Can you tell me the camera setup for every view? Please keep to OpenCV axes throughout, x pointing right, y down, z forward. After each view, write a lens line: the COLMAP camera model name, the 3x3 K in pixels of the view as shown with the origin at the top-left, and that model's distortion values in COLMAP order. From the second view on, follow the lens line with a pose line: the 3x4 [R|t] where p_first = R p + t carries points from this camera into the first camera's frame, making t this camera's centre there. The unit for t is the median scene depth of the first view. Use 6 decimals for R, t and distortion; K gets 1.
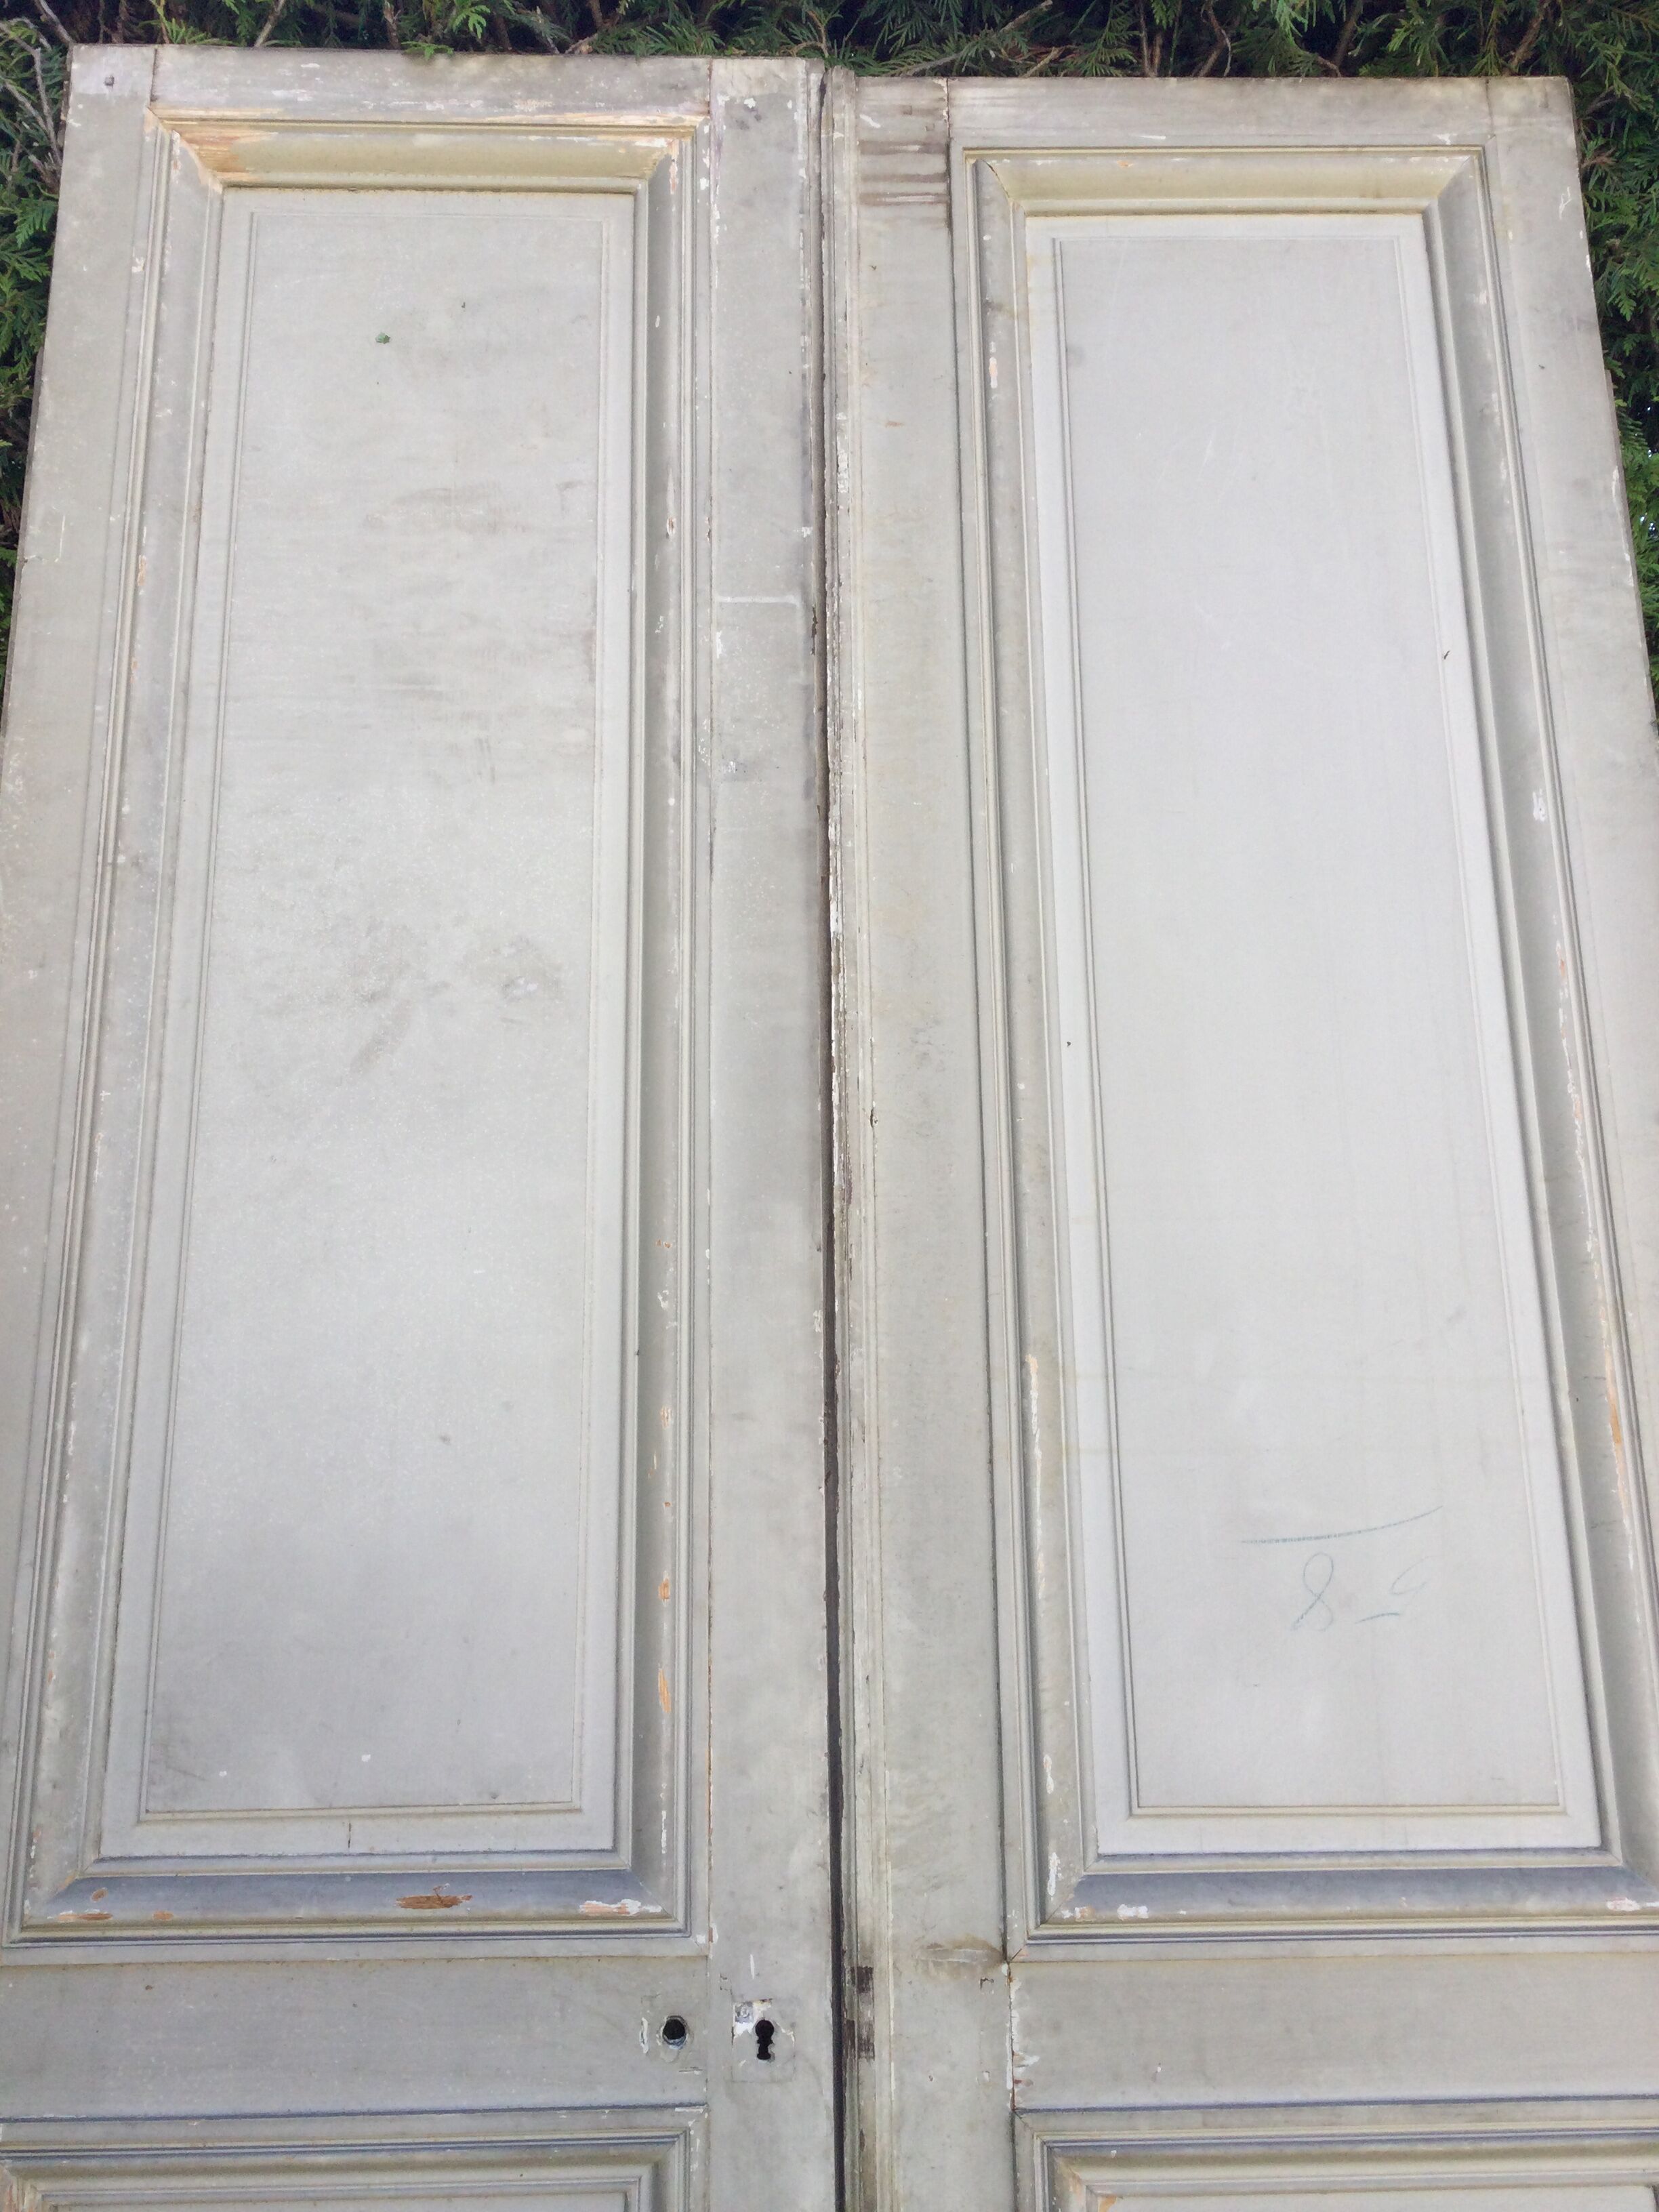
lens RADIAL K [[2004.6, 0, 833.1], [0, 2004.6, 1095.8], [0, 0, 1]] dist [0.089580, -0.133828]
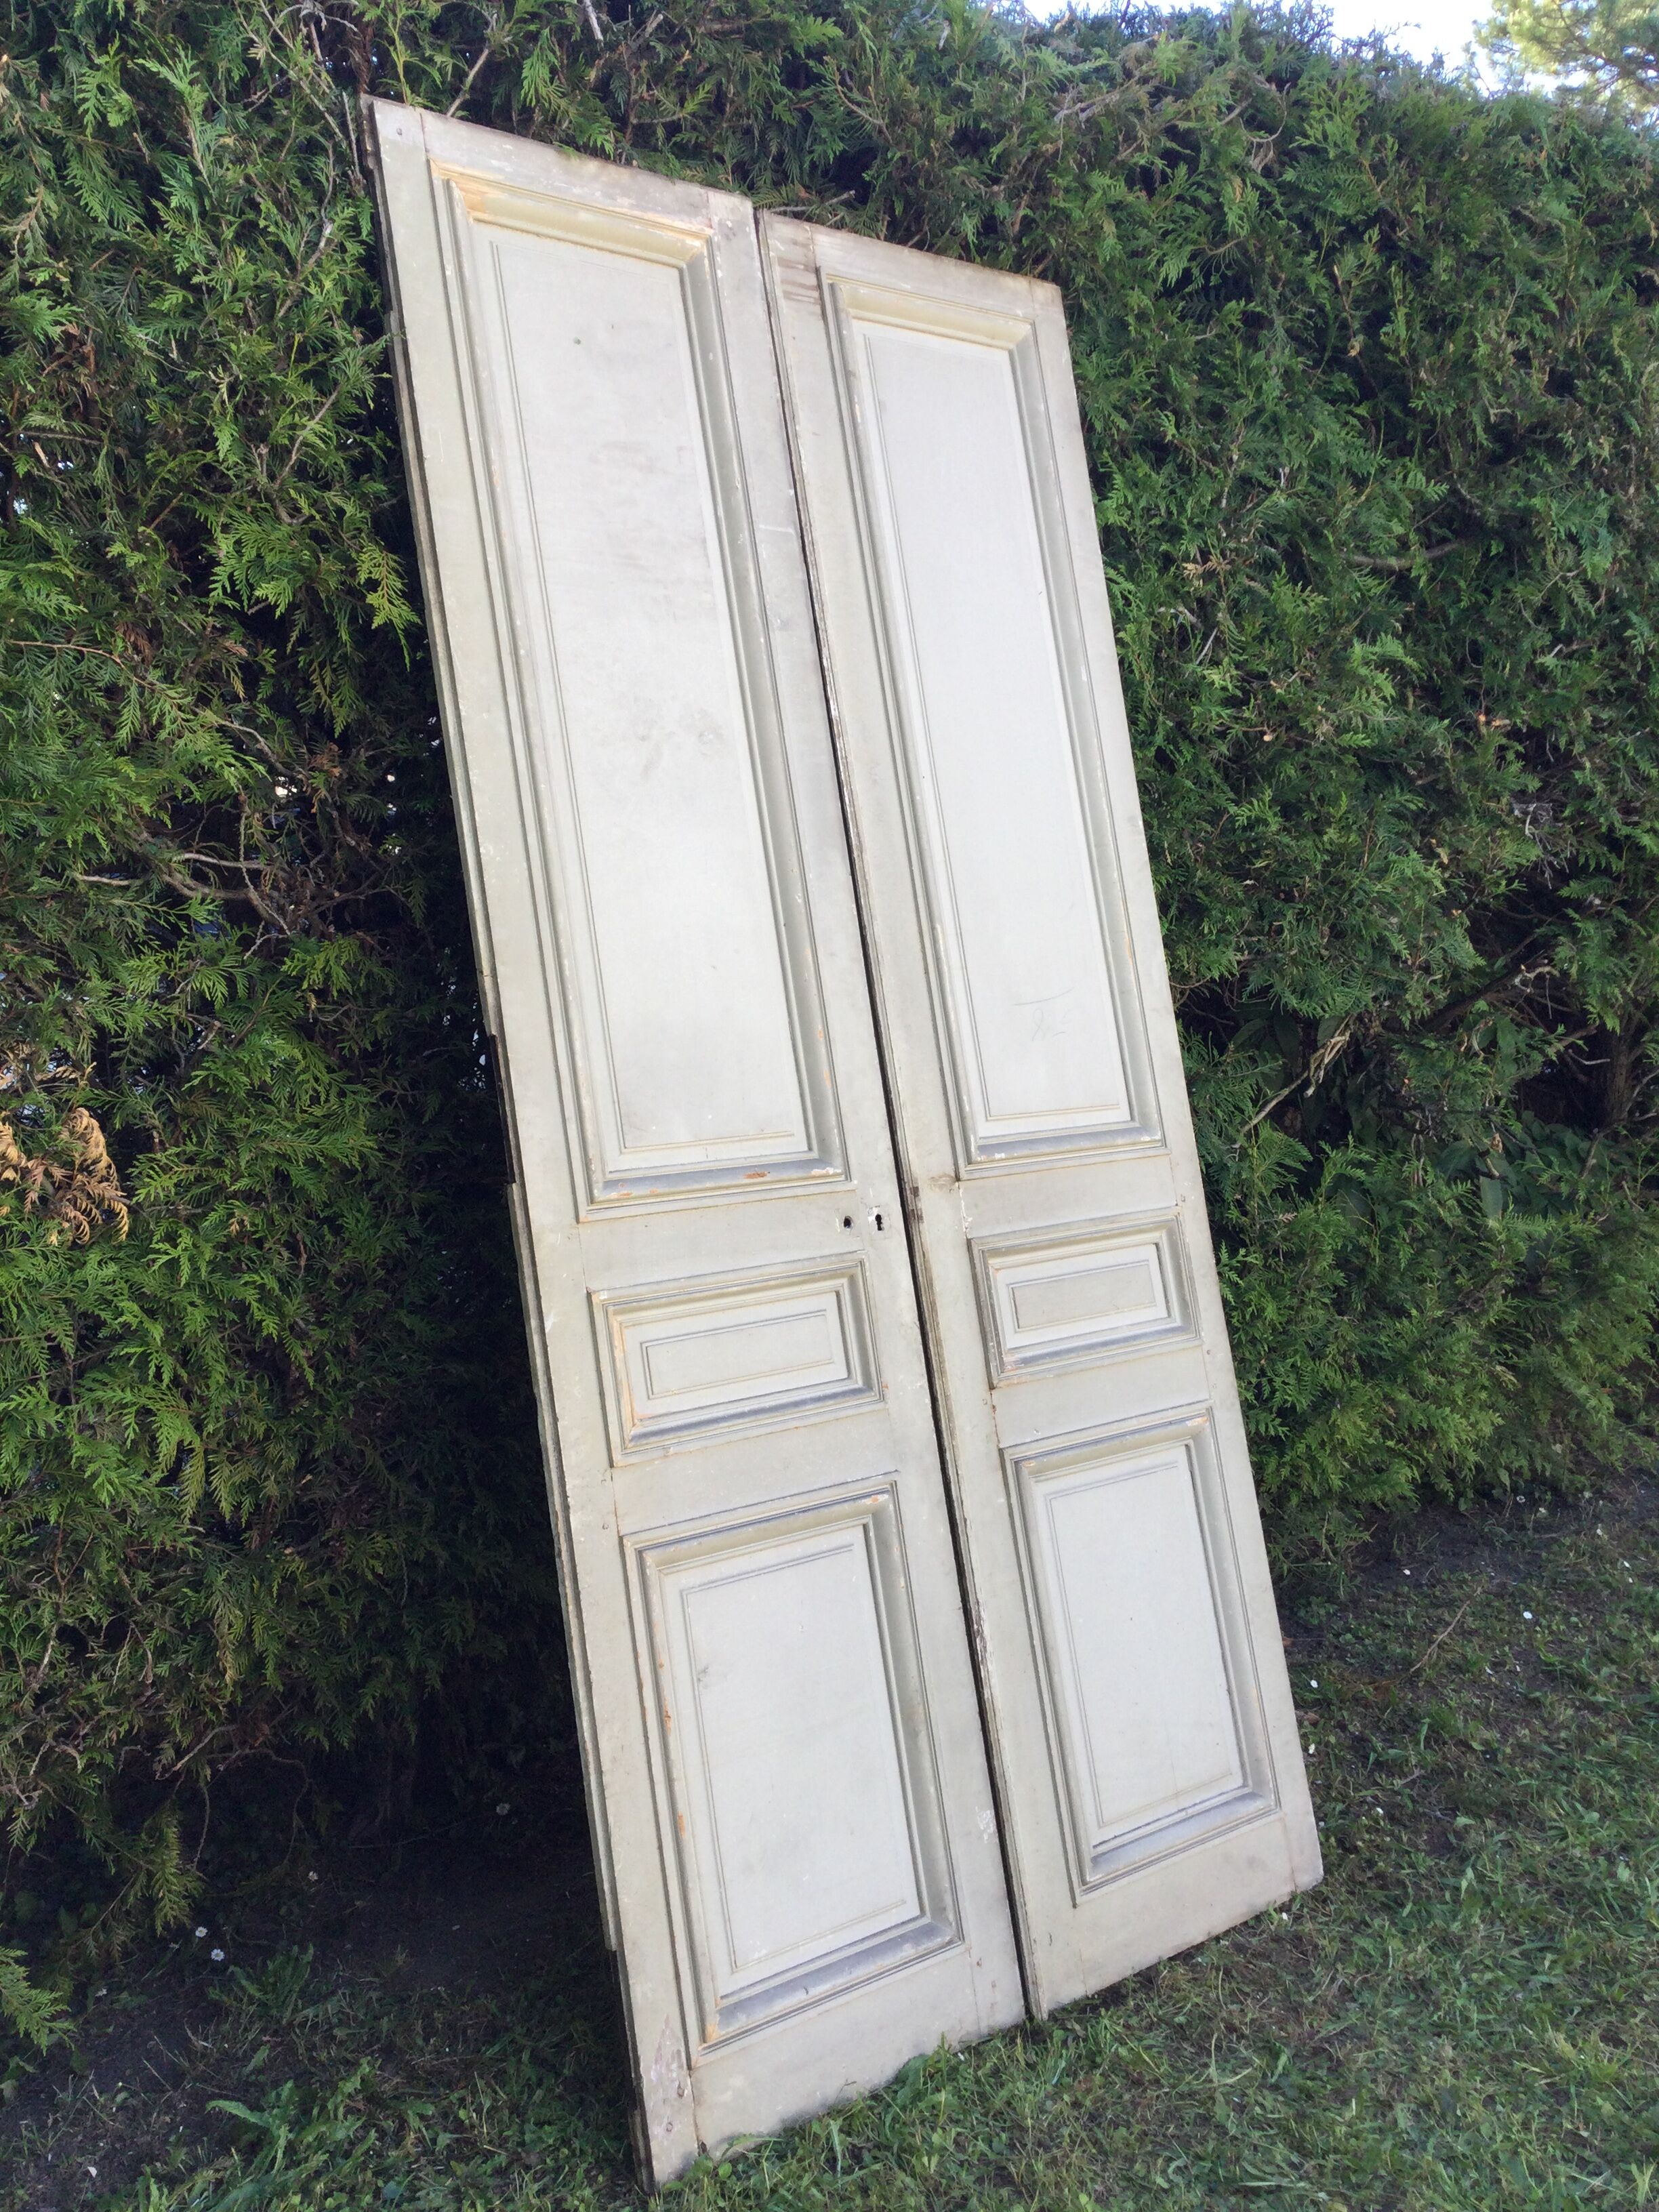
lens RADIAL K [[2004.6, 0, 839.1], [0, 2004.6, 1111.7], [0, 0, 1]] dist [0.089580, -0.133828]
pose [[0.799454, -0.063092, 0.597405, -1.259260], [-0.028712, 0.989320, 0.142904, 0.022856], [-0.600041, -0.131398, 0.789105, -0.648149]]
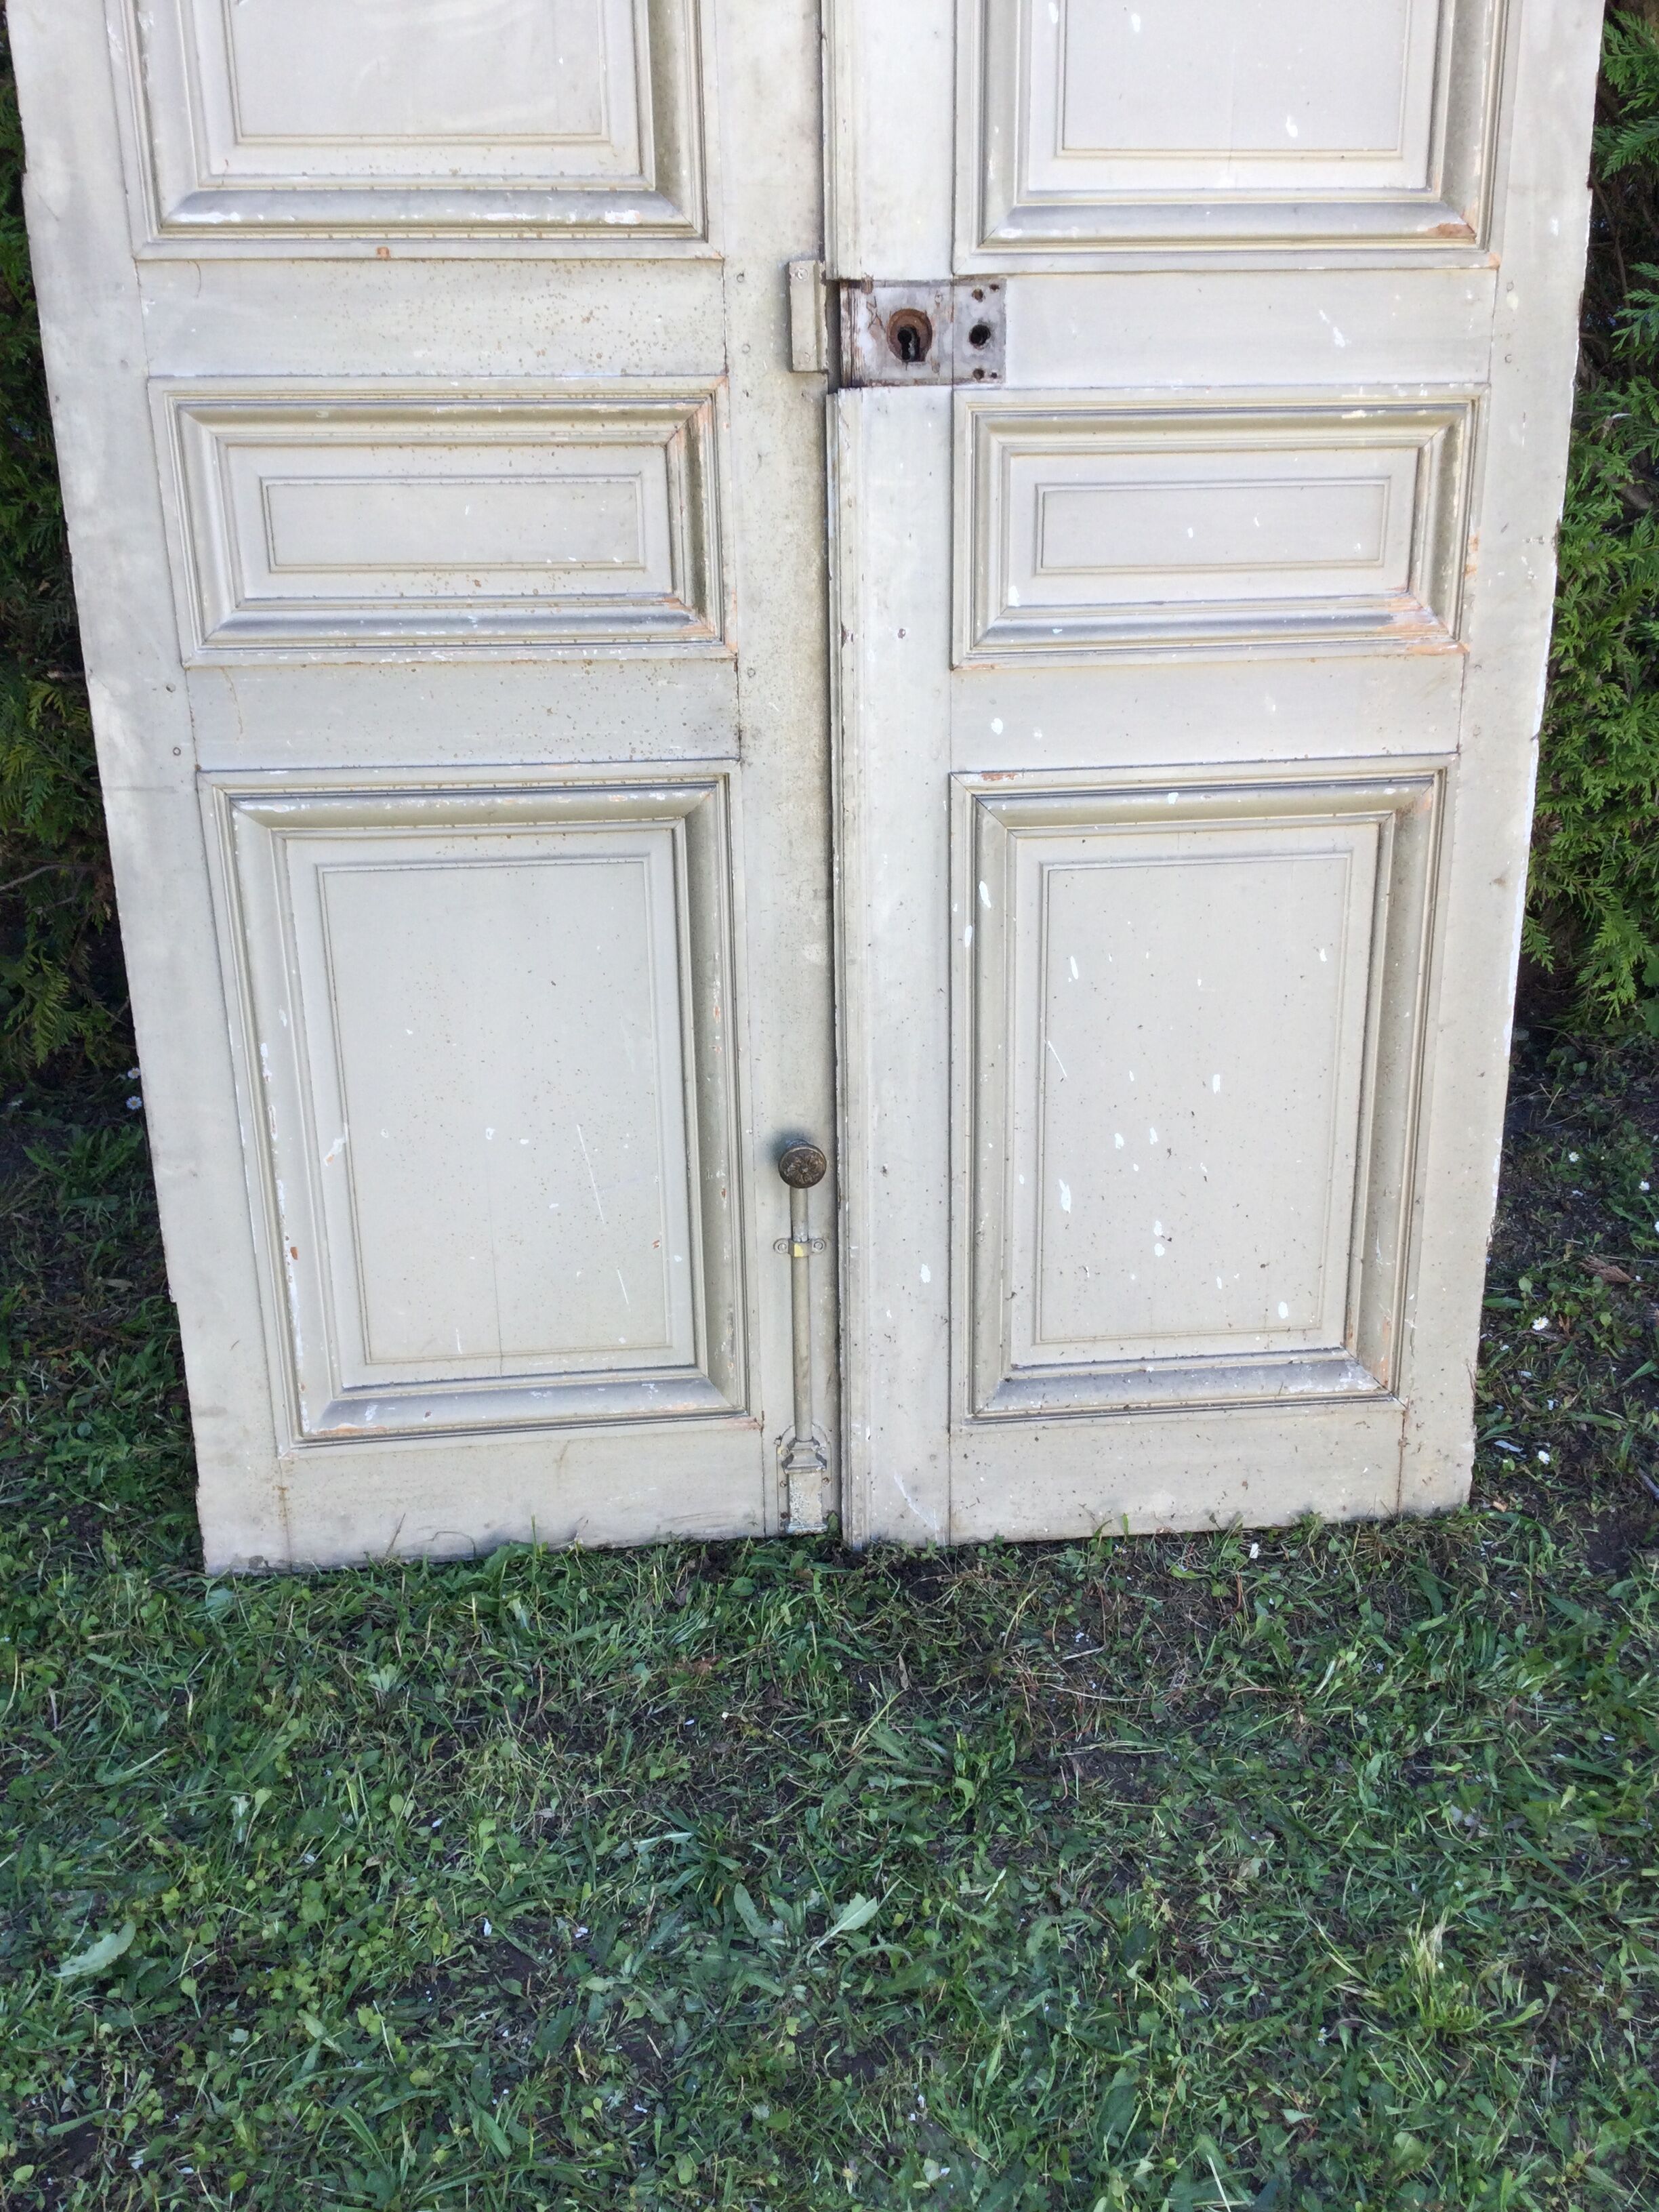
lens RADIAL K [[2004.6, 0, 847.1], [0, 2004.6, 1109.1], [0, 0, 1]] dist [0.089580, -0.133828]
pose [[0.997085, -0.005404, 0.076109, -0.017611], [-0.038196, 0.828153, 0.559199, 0.137668], [-0.066052, -0.560476, 0.825533, -0.305669]]
